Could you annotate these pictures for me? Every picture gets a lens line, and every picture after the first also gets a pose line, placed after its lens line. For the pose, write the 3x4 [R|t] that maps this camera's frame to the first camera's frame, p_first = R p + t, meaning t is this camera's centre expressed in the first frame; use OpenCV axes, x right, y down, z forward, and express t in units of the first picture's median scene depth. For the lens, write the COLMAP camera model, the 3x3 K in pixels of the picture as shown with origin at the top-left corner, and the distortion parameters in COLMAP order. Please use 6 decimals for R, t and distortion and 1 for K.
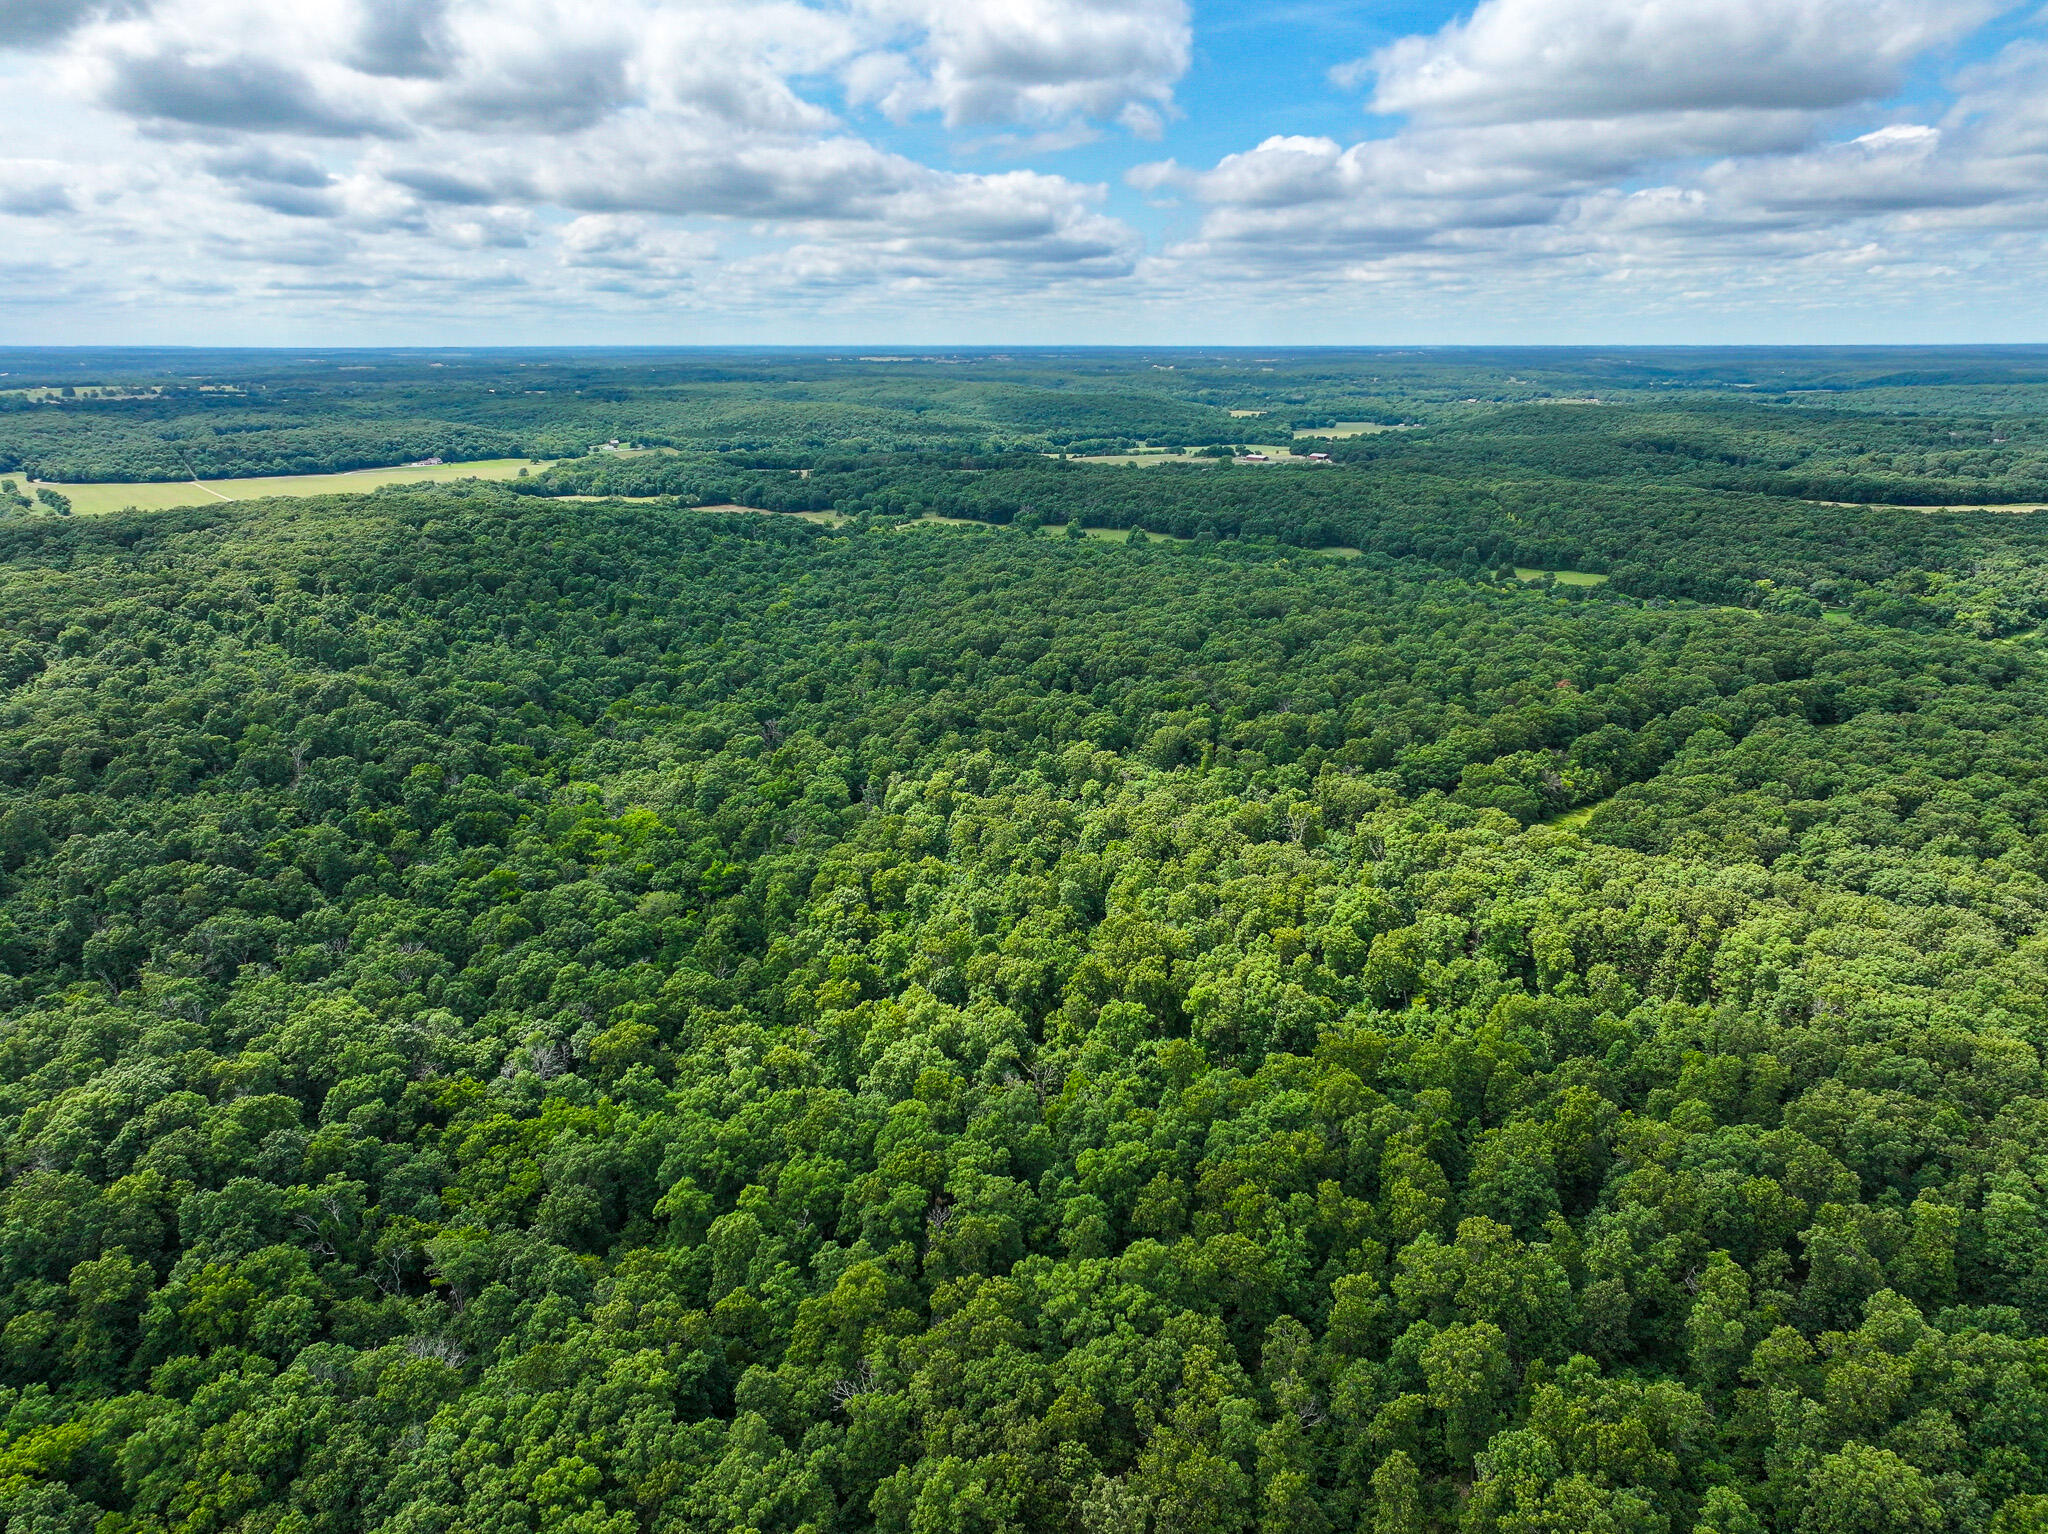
lens RADIAL K [[1435.5, 0, 1031.7], [0, 1435.5, 769.5], [0, 0, 1]] dist [-0.004249, 0.020785]
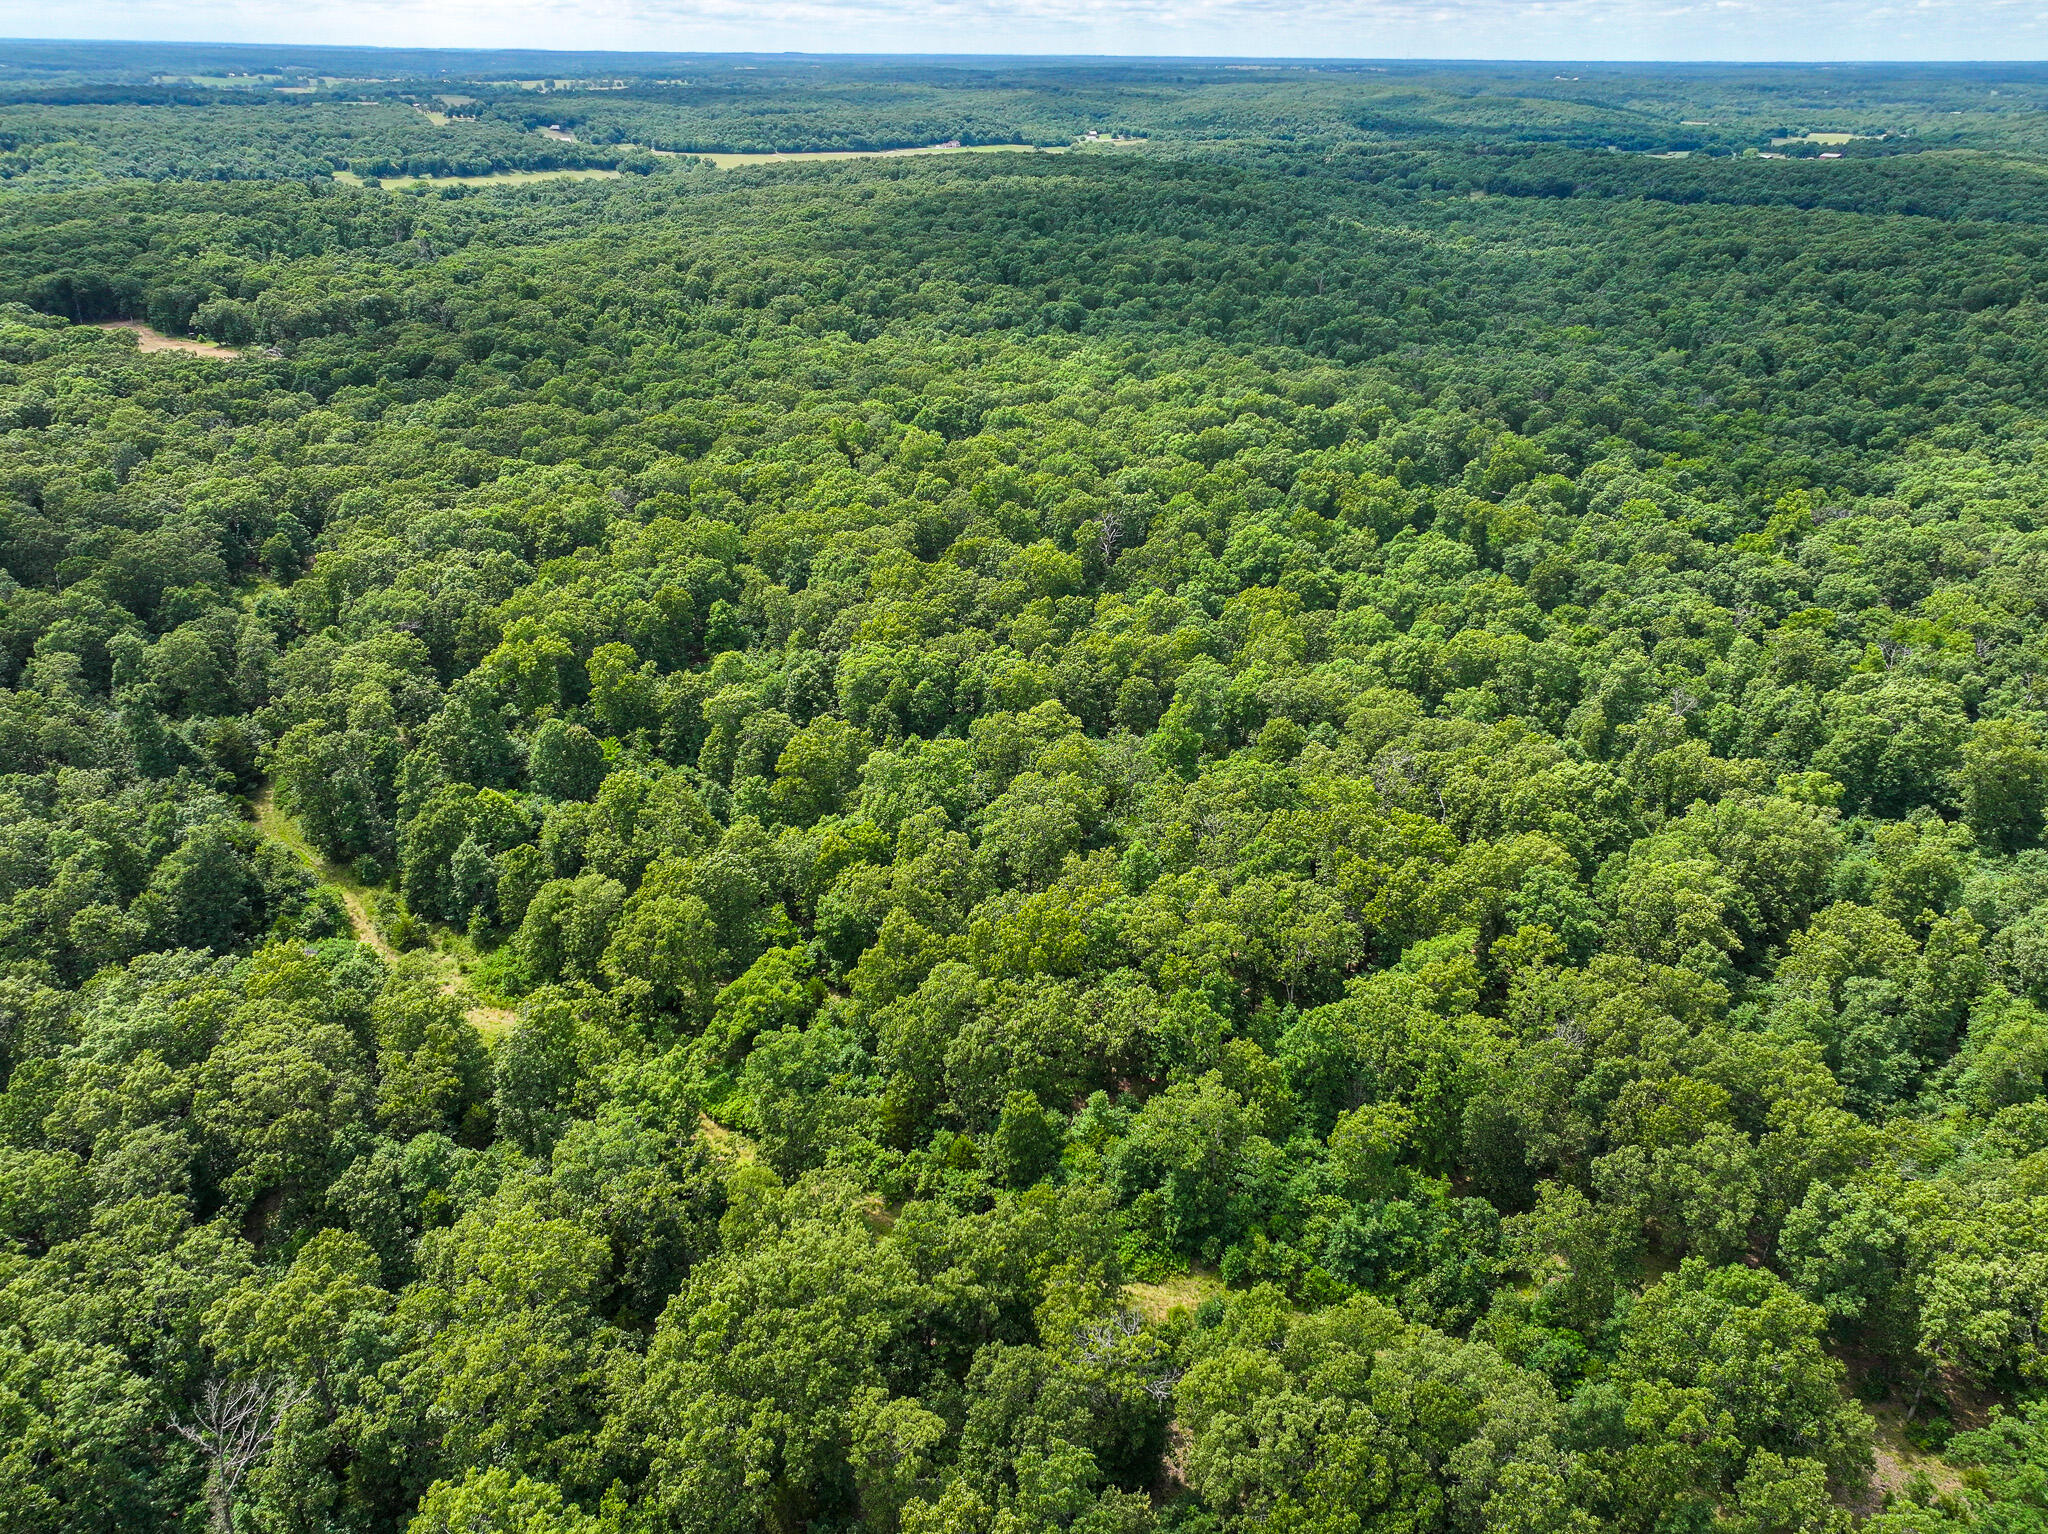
lens RADIAL K [[1435.5, 0, 1032.2], [0, 1435.5, 760.7], [0, 0, 1]] dist [-0.004249, 0.020785]
pose [[0.977764, 0.102271, -0.183082, -0.108764], [-0.070171, 0.982253, 0.173937, 0.053491], [0.197621, -0.157222, 0.967588, -0.125058]]
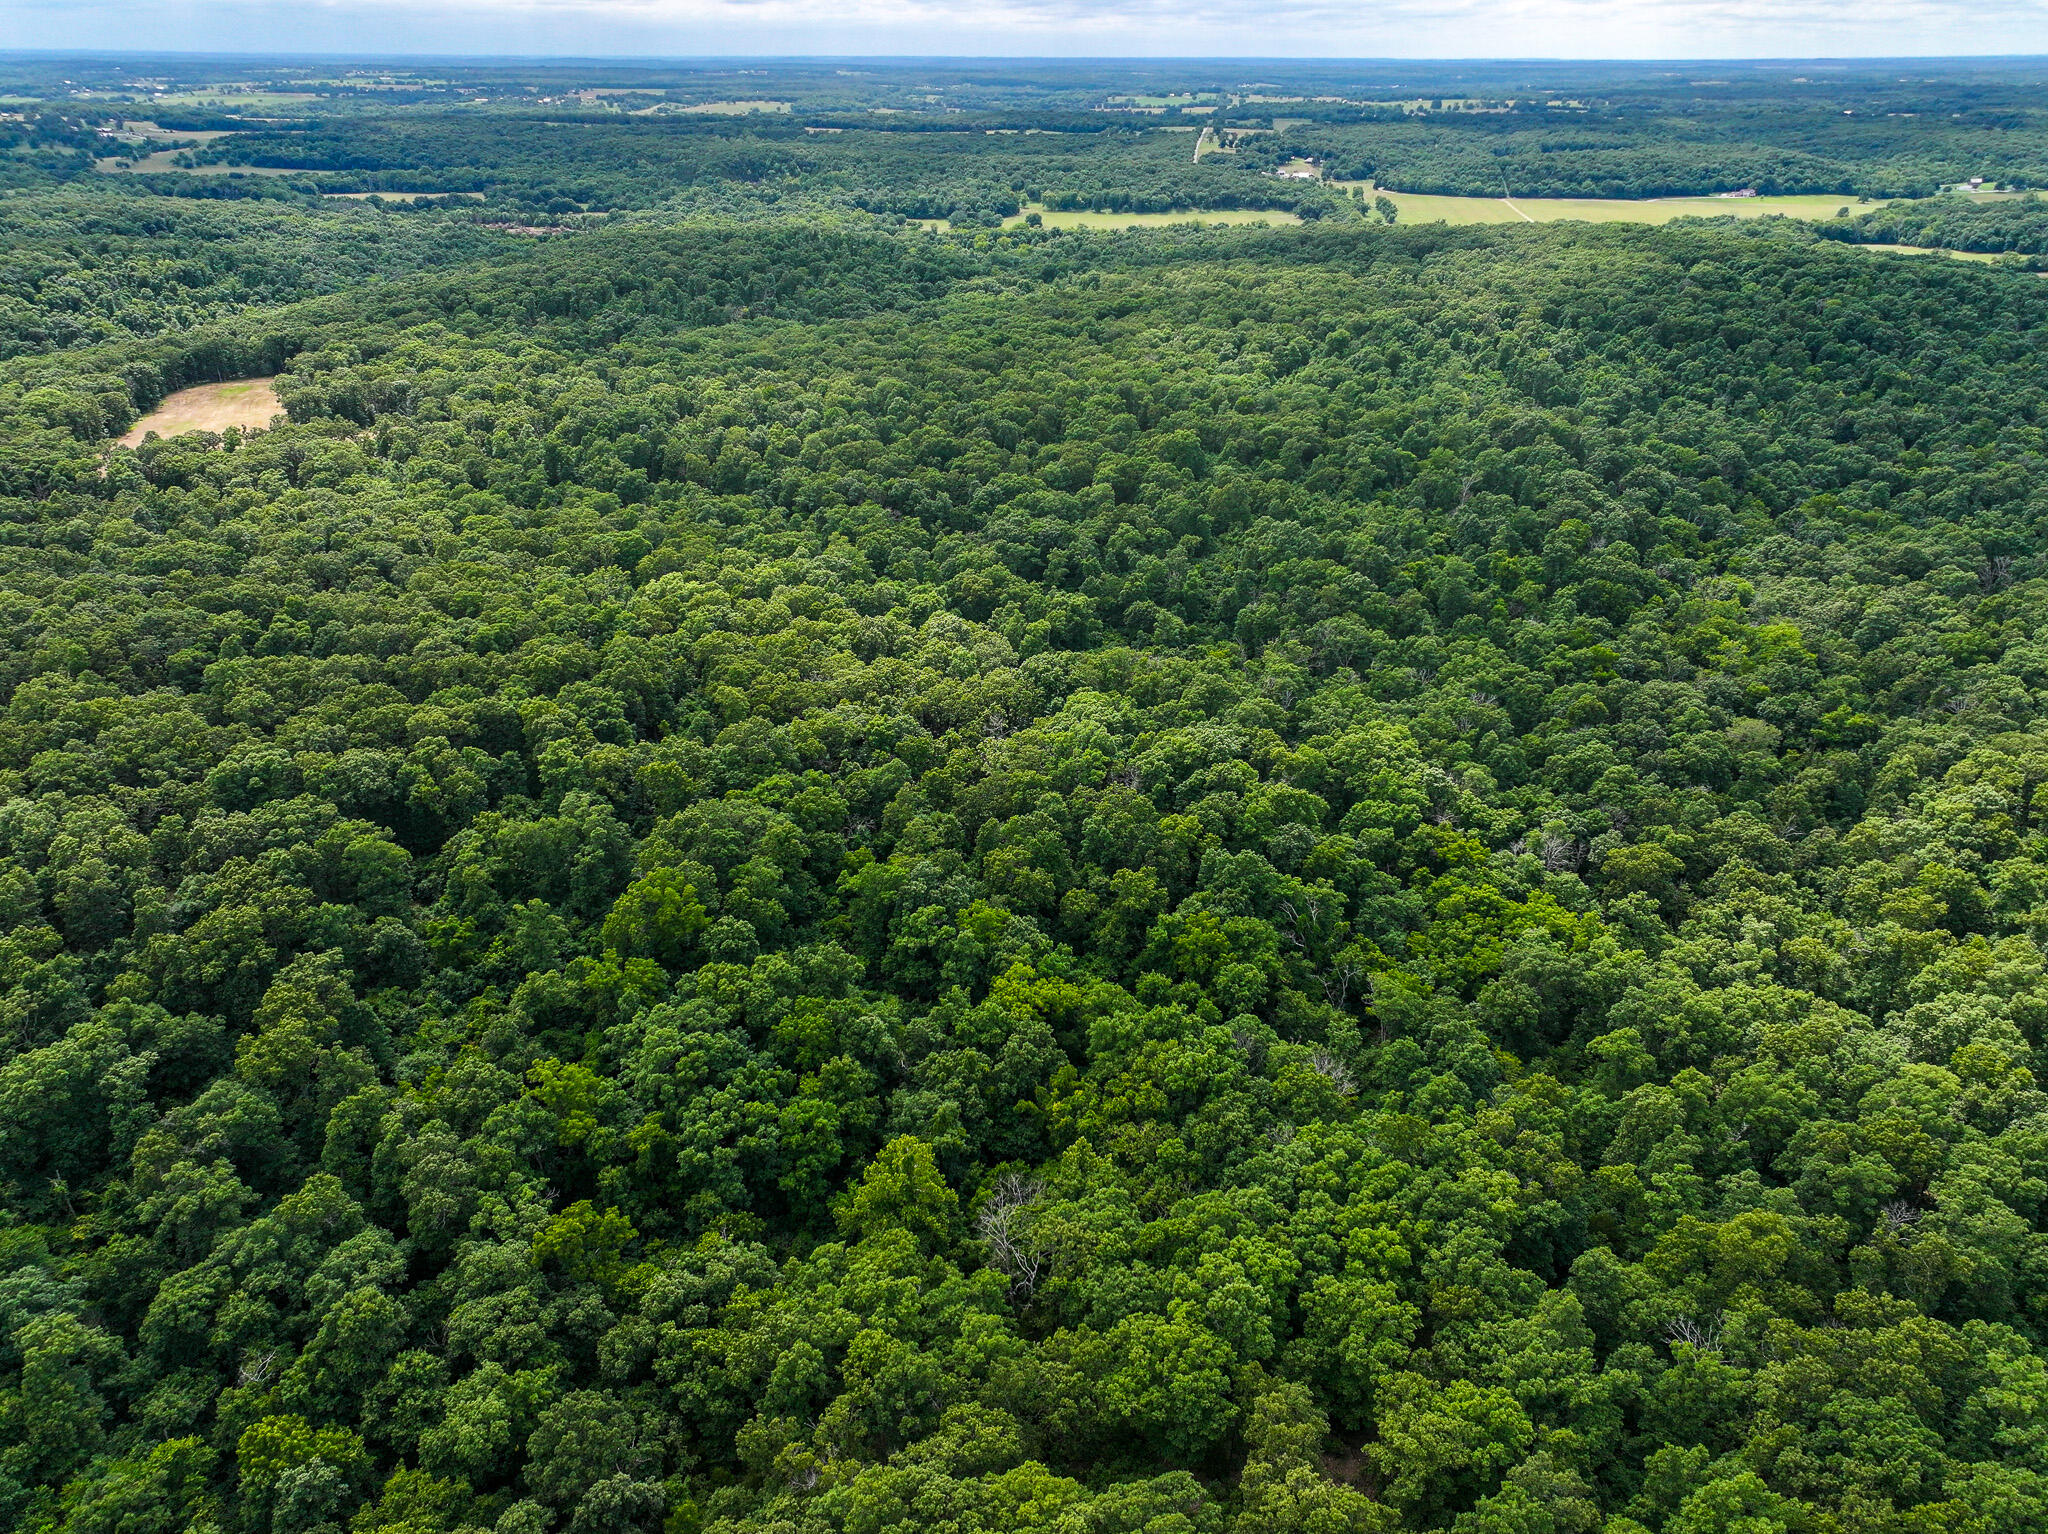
lens RADIAL K [[1435.5, 0, 1030.8], [0, 1435.5, 776.4], [0, 0, 1]] dist [-0.004249, 0.020785]
pose [[0.675201, 0.334905, -0.657223, 0.005970], [-0.214299, 0.941620, 0.259667, -0.003019], [0.705818, -0.034486, 0.707553, 0.009009]]
